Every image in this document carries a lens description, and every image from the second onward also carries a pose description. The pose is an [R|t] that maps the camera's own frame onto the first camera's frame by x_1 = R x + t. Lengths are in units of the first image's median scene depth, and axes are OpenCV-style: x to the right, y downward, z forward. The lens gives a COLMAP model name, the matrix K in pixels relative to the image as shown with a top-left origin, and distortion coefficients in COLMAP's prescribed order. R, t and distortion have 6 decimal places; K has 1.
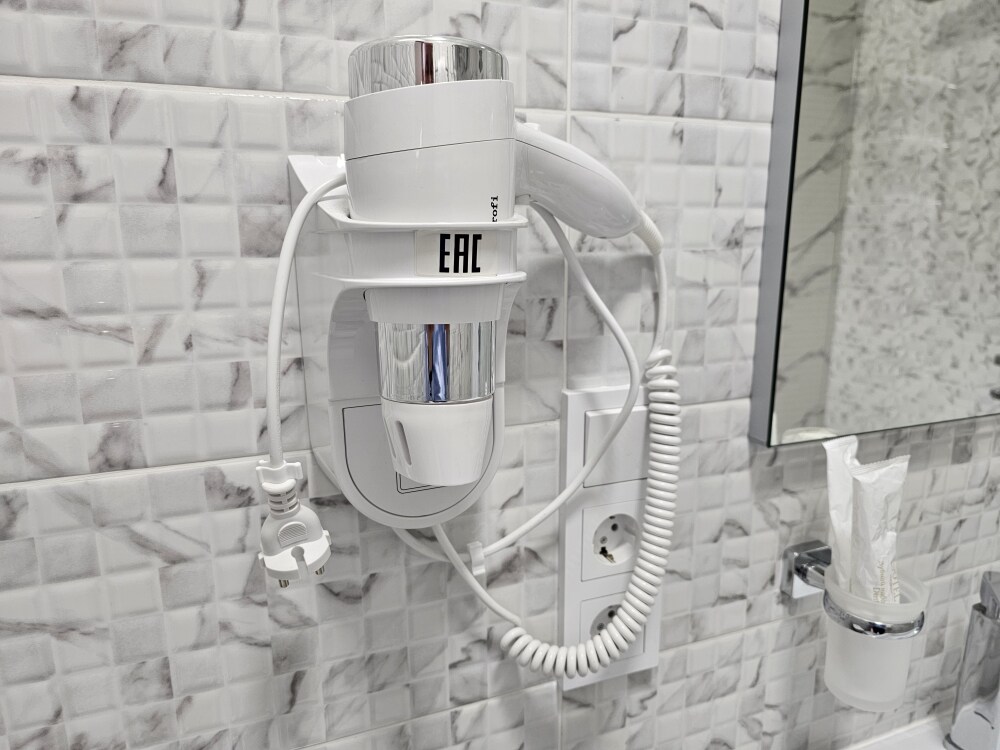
lens RADIAL K [[666.9, 0, 499.8], [0, 666.9, 381.1], [0, 0, 1]] dist [0.083658, -0.098261]
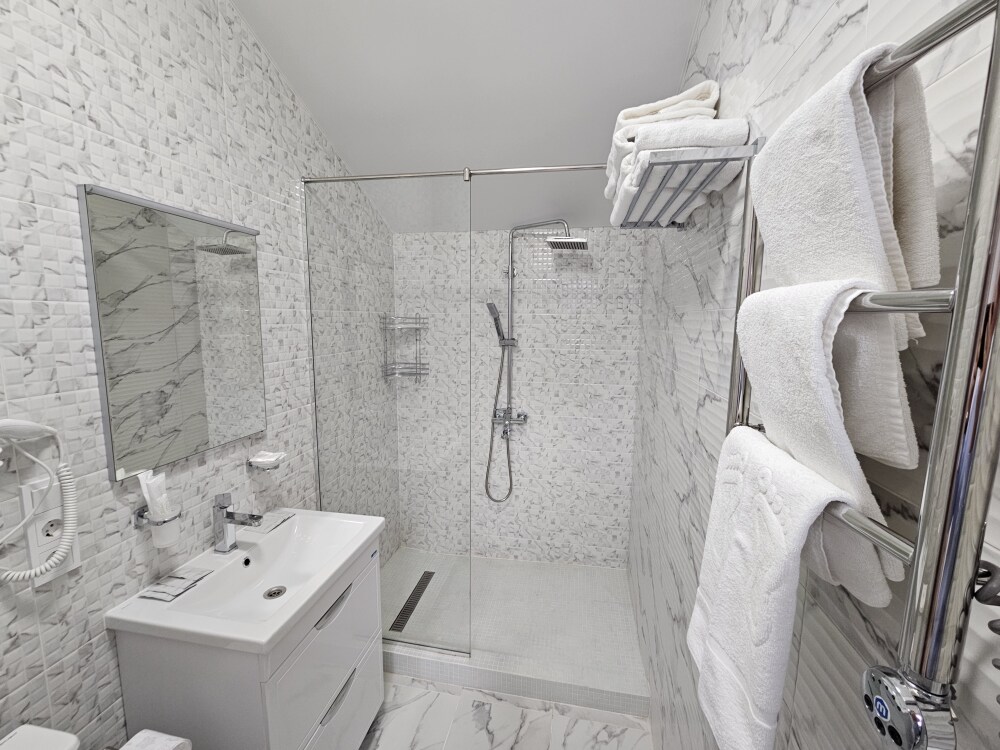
lens RADIAL K [[409.0, 0, 503.9], [0, 409.0, 370.9], [0, 0, 1]] dist [-0.003088, 0.001390]
pose [[0.521976, -0.095266, 0.847623, -0.265284], [0.162430, 0.986660, 0.010866, -0.158071], [-0.837352, 0.132007, 0.530487, -1.815041]]
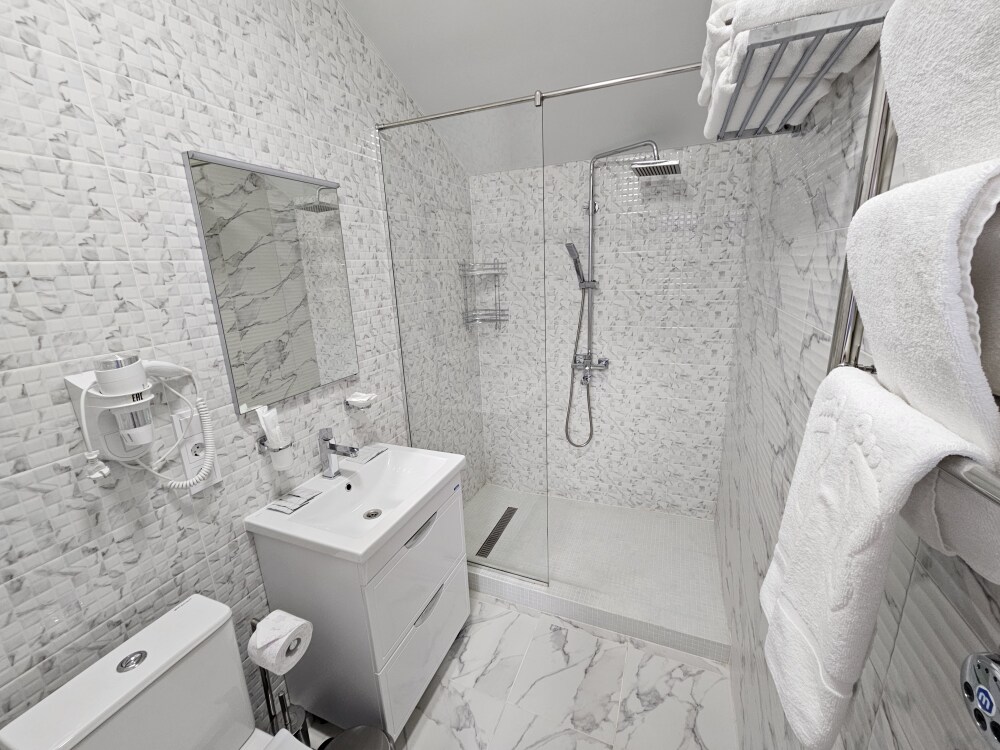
lens RADIAL K [[409.0, 0, 503.9], [0, 409.0, 370.9], [0, 0, 1]] dist [-0.003088, 0.001390]
pose [[0.686772, -0.199496, 0.698961, -0.164667], [0.183349, 0.978050, 0.099001, -0.108994], [-0.703369, 0.060162, 0.708275, -1.866862]]
